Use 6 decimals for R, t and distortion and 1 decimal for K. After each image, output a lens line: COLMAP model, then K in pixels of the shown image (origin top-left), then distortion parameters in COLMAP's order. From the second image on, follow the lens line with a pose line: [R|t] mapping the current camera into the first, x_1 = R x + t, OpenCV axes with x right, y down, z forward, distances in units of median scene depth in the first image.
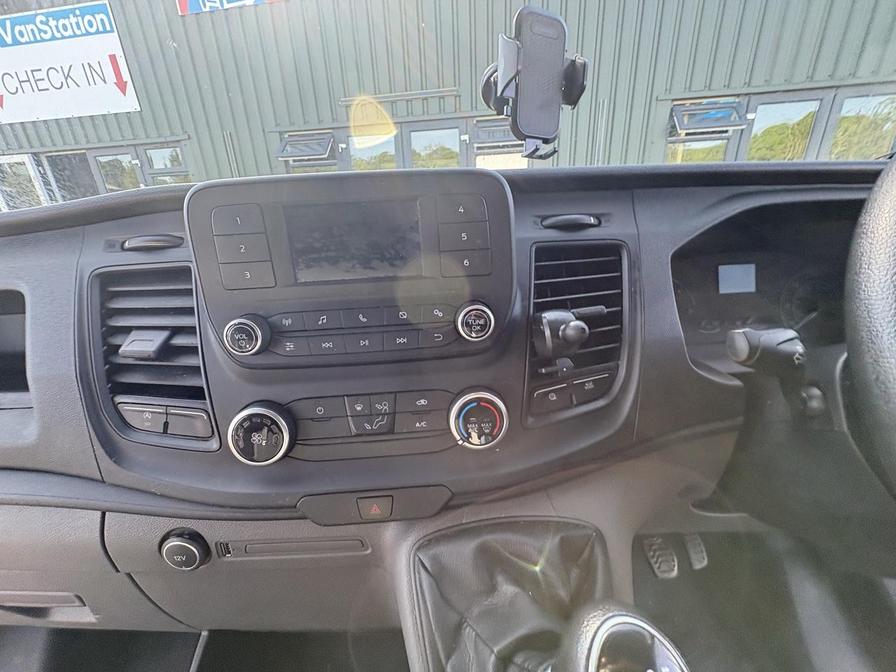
lens RADIAL K [[358.7, 0, 448.6], [0, 358.7, 335.0], [0, 0, 1]] dist [0.001550, 0.000197]
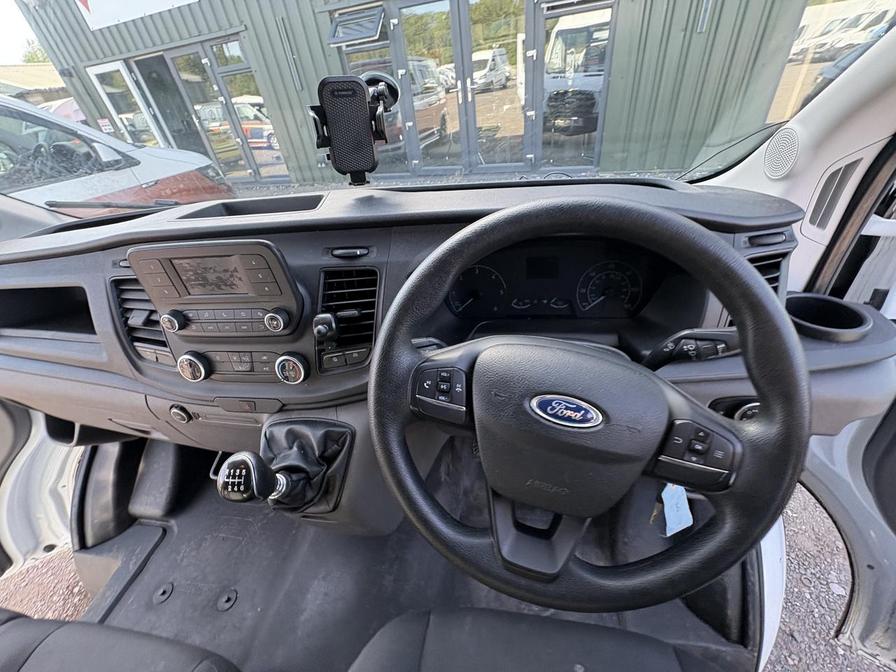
lens RADIAL K [[358.7, 0, 448.6], [0, 358.7, 335.0], [0, 0, 1]] dist [0.001550, 0.000197]
pose [[0.977419, 0.067522, -0.200231, 1.166654], [-0.009041, 0.960068, 0.279622, -0.435061], [0.211116, -0.271497, 0.938999, -0.495886]]
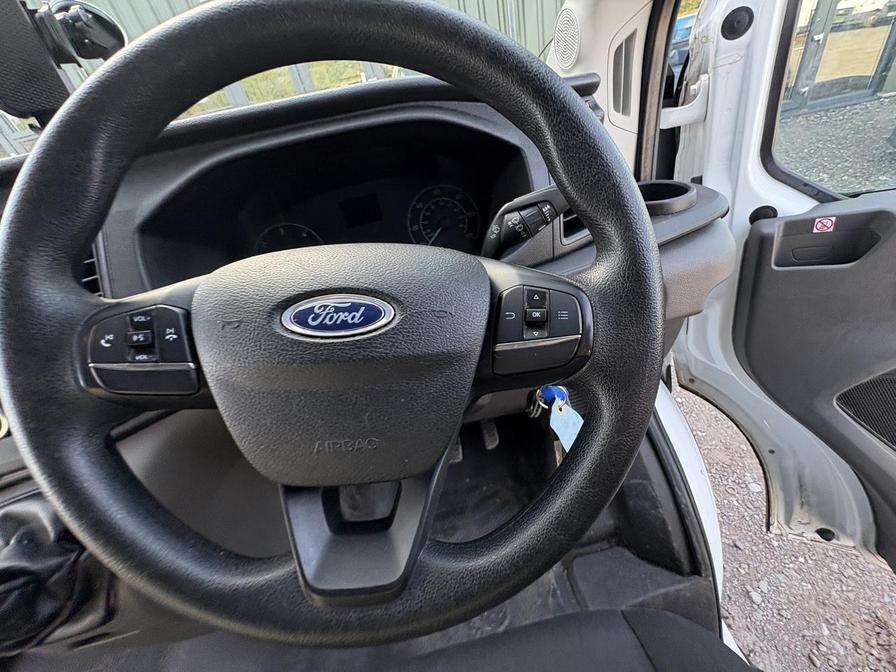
lens RADIAL K [[358.4, 0, 446.2], [0, 358.4, 335.4], [0, 0, 1]] dist [0.000285, 0.000175]
pose [[0.980003, -0.198535, 0.013341, 1.486934], [0.190804, 0.956631, 0.220117, -0.001170], [-0.056464, -0.213169, 0.975382, -0.158219]]
